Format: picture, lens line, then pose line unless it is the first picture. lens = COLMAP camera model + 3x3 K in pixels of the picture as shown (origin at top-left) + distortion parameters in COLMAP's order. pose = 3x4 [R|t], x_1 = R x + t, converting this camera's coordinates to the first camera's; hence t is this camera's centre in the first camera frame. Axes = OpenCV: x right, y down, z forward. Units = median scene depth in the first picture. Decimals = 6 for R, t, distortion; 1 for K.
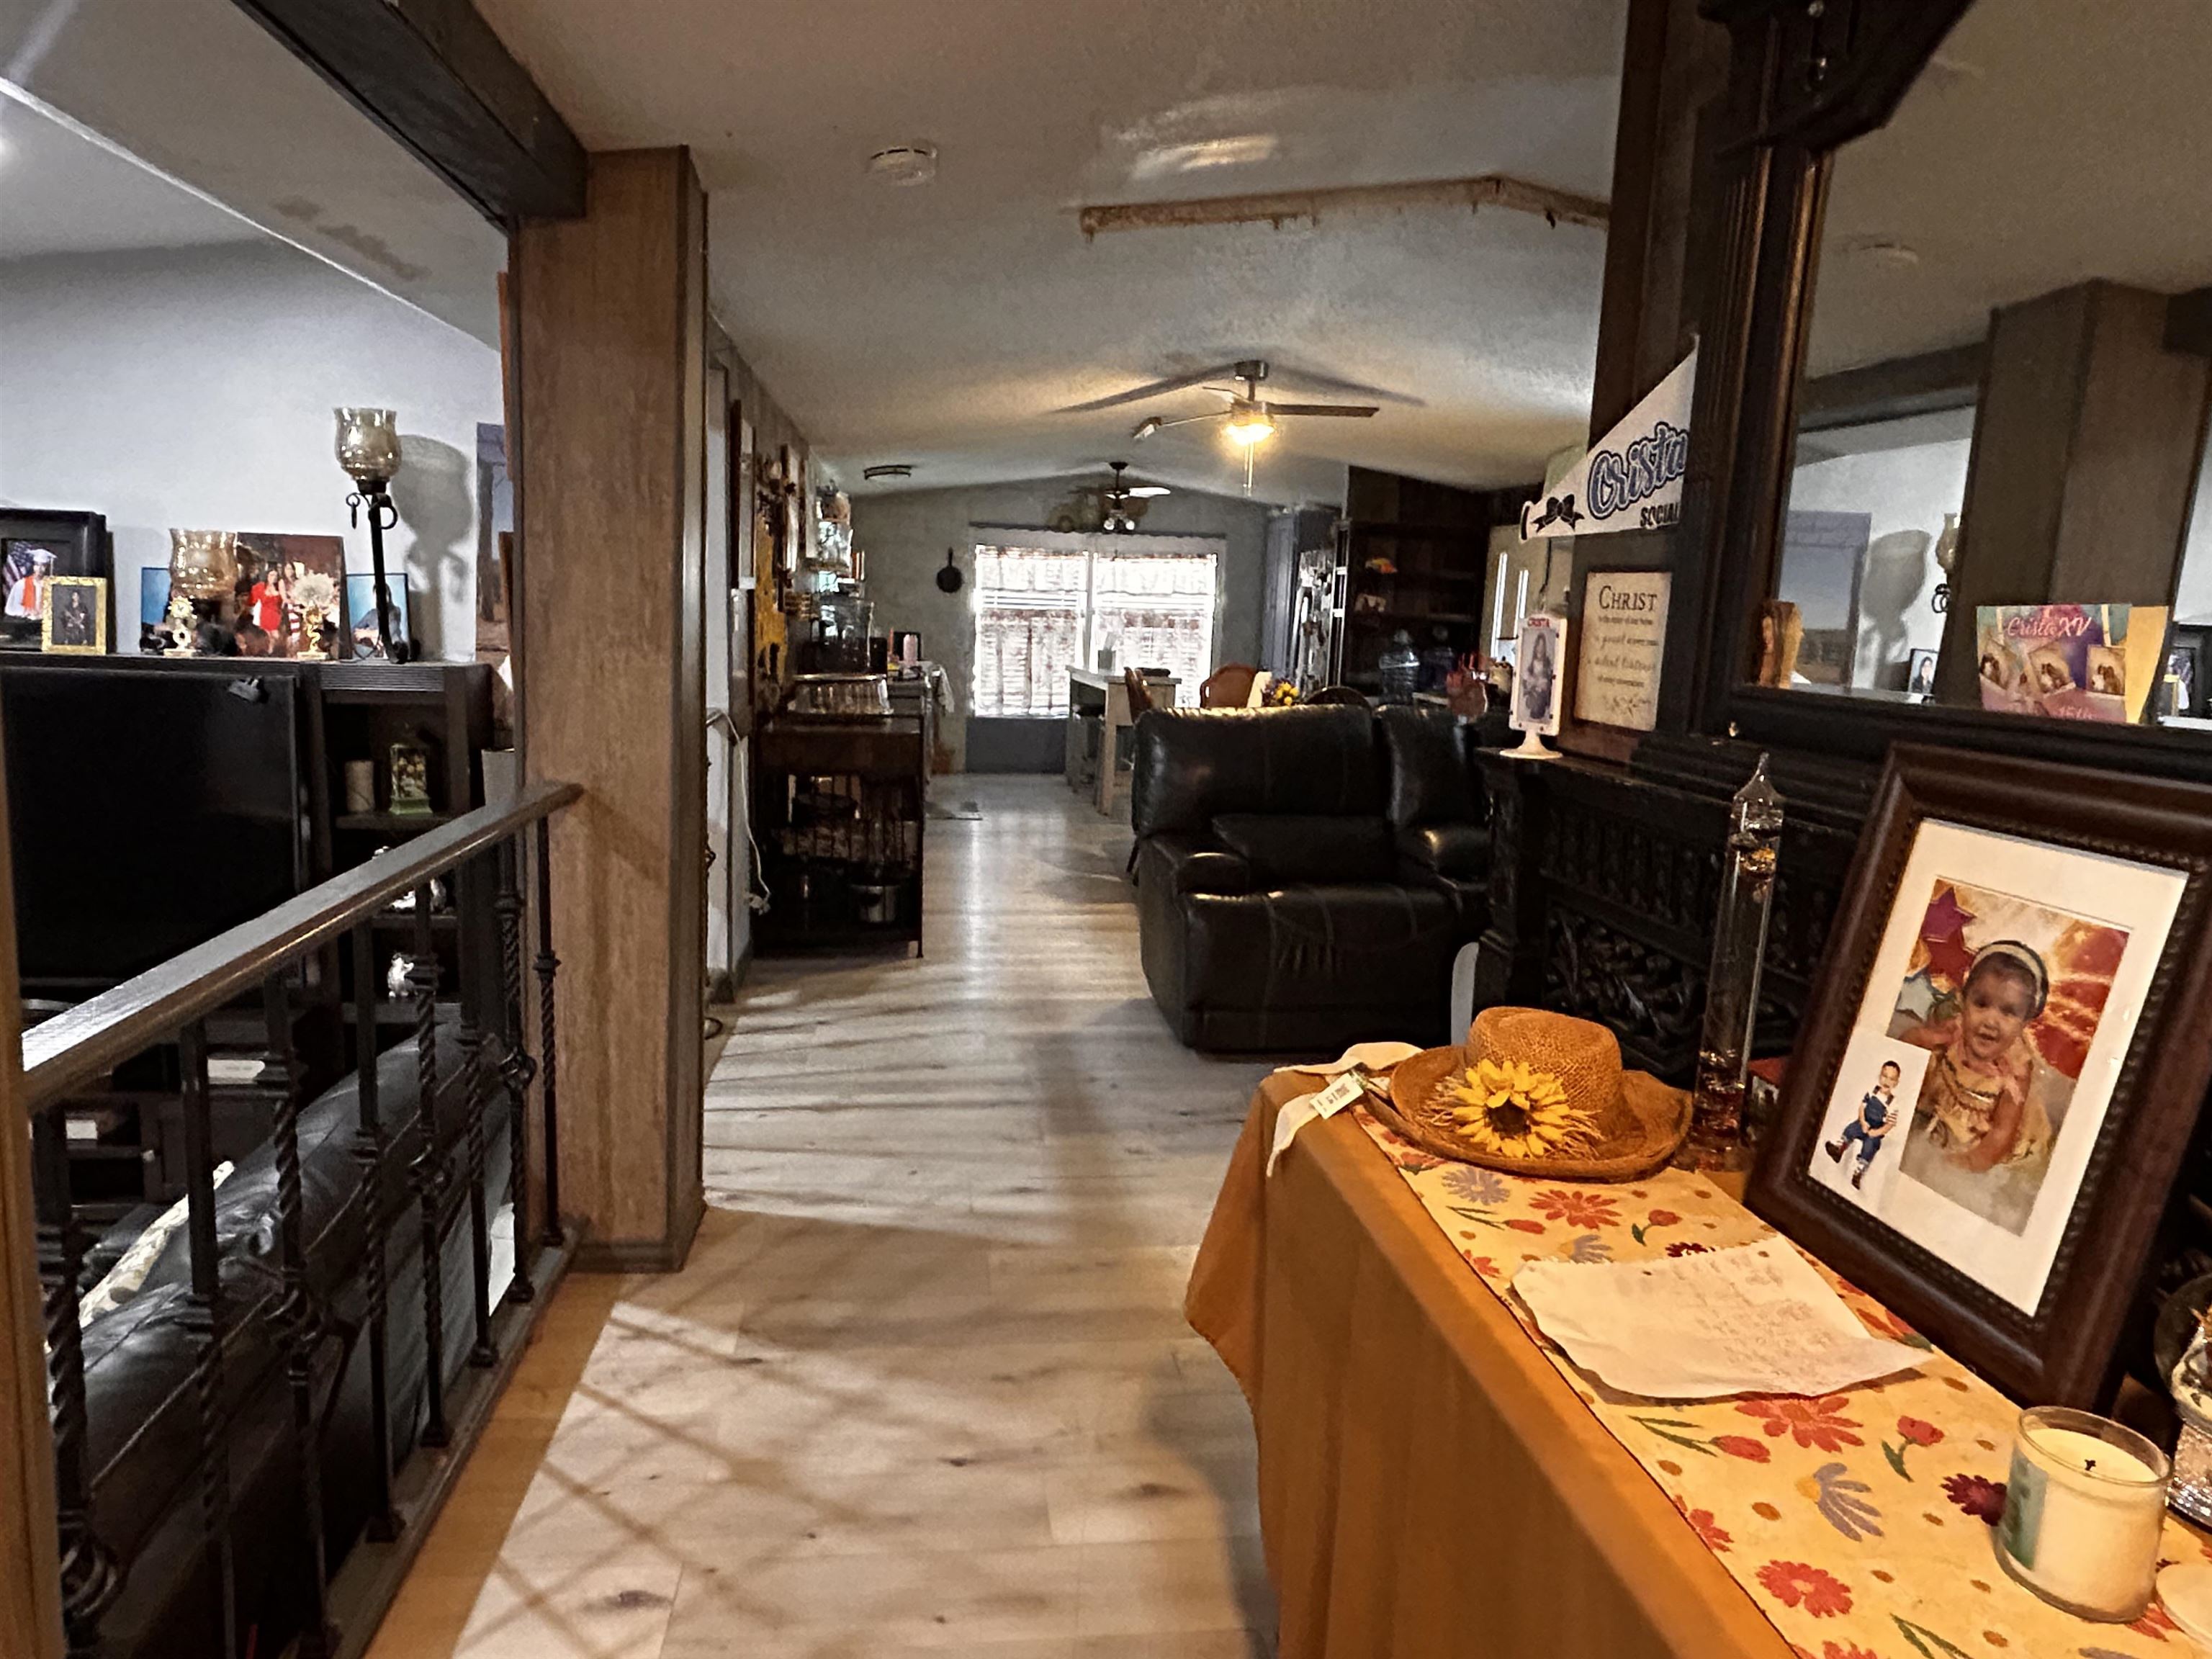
lens RADIAL K [[1367.5, 0, 1097.1], [0, 1367.5, 830.7], [0, 0, 1]] dist [0.001692, -0.005604]
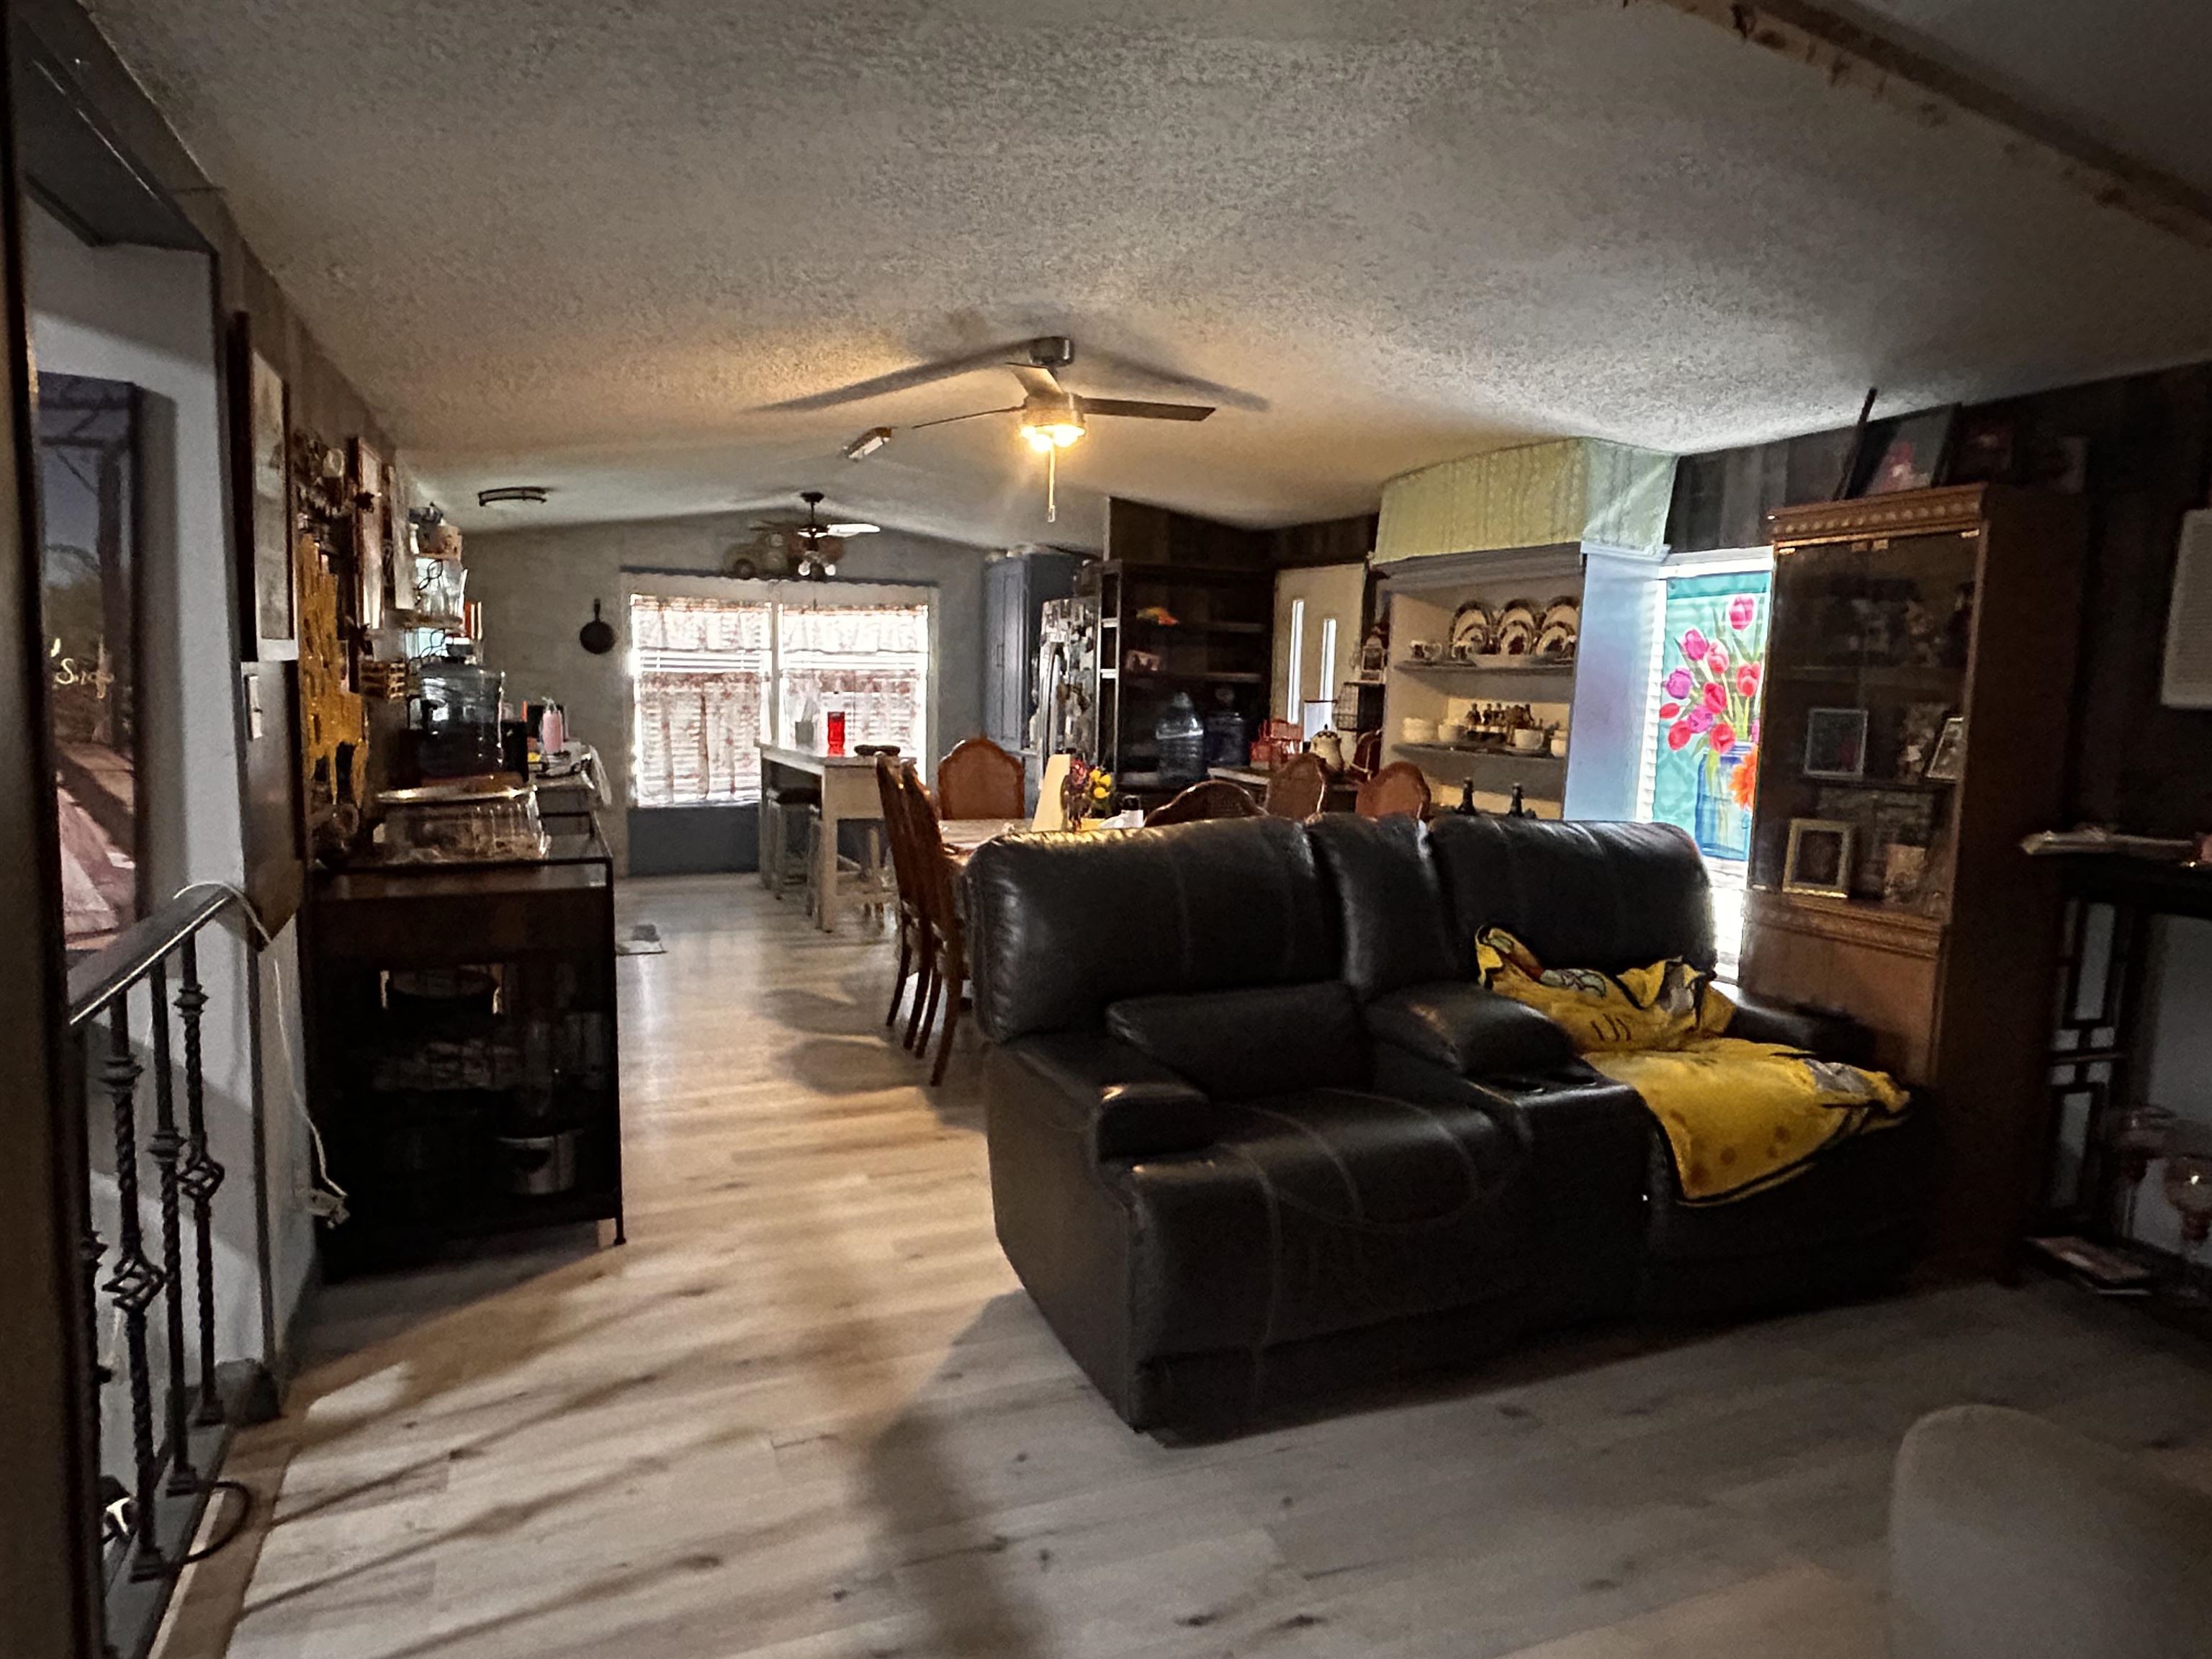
lens RADIAL K [[1367.5, 0, 1100.0], [0, 1367.5, 830.9], [0, 0, 1]] dist [0.001692, -0.005604]
pose [[0.966015, -0.045848, 0.254388, -0.074841], [0.055533, 0.997975, -0.031017, -0.068960], [-0.252450, 0.044089, 0.966605, 0.365987]]
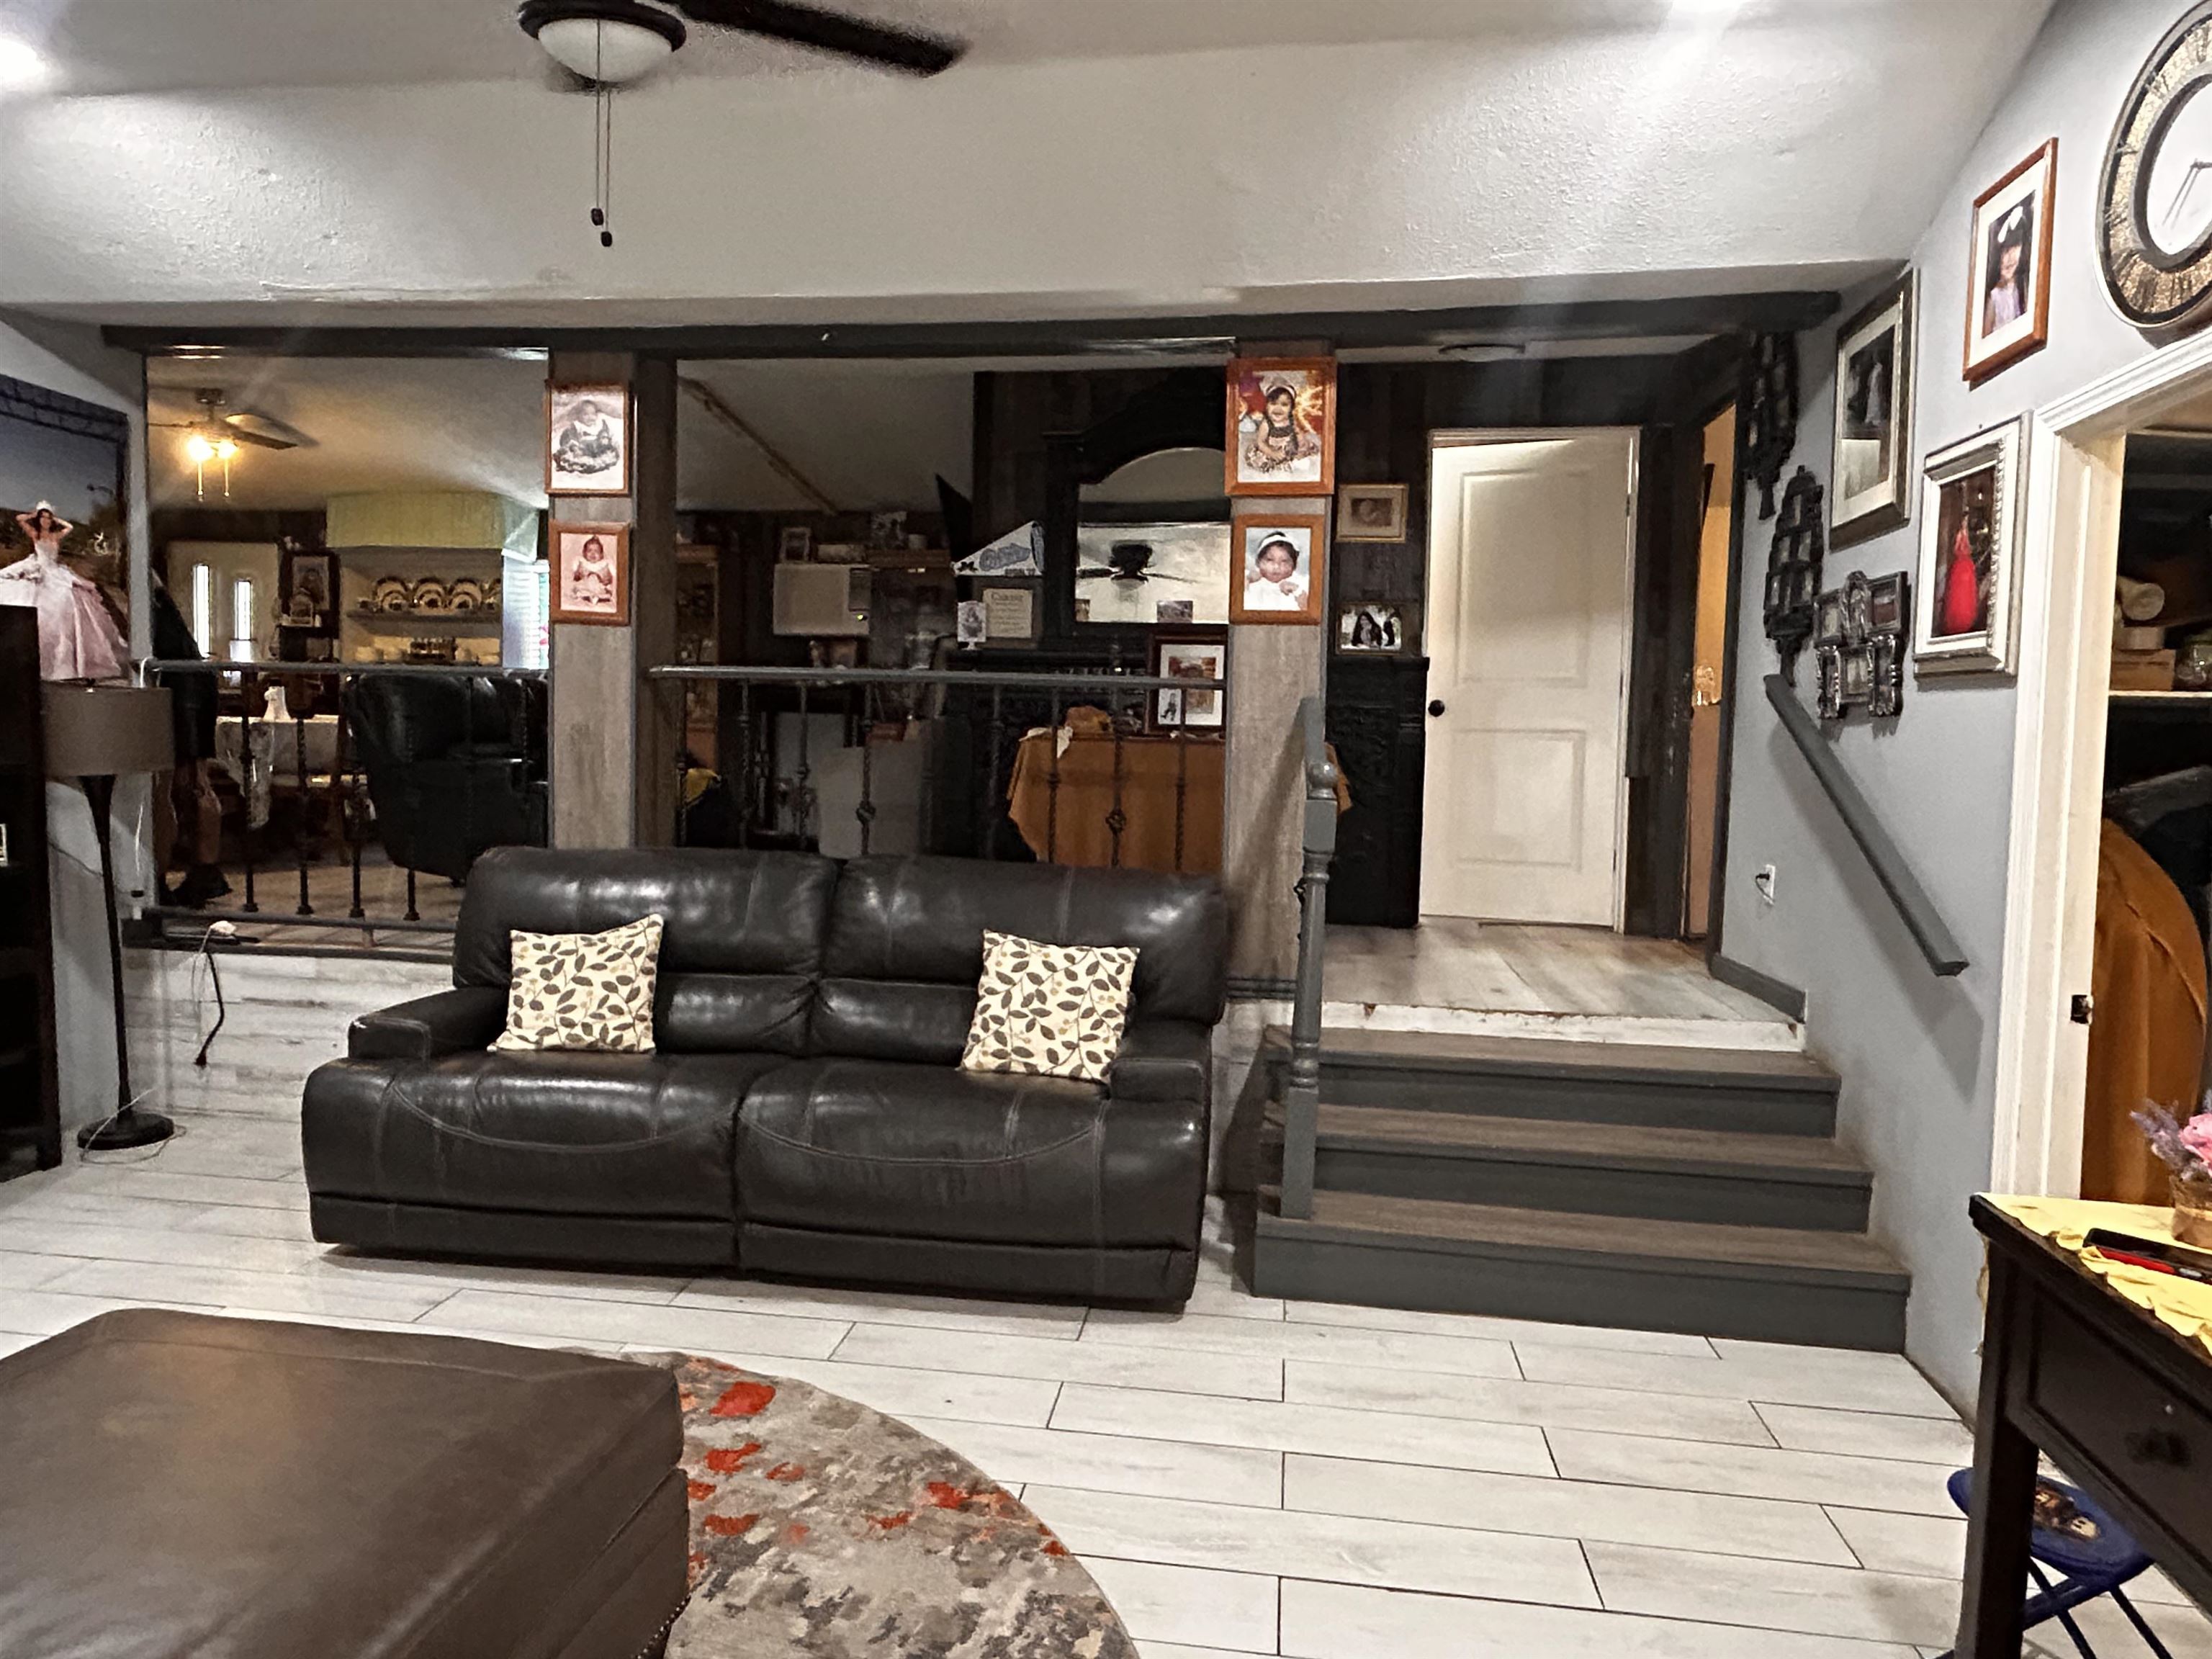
lens RADIAL K [[1367.5, 0, 1104.5], [0, 1367.5, 826.0], [0, 0, 1]] dist [0.001692, -0.005604]
pose [[0.261477, -0.101674, 0.959840, -1.044489], [0.140587, 0.987843, 0.066341, 0.069717], [-0.954916, 0.117595, 0.272593, -0.006693]]
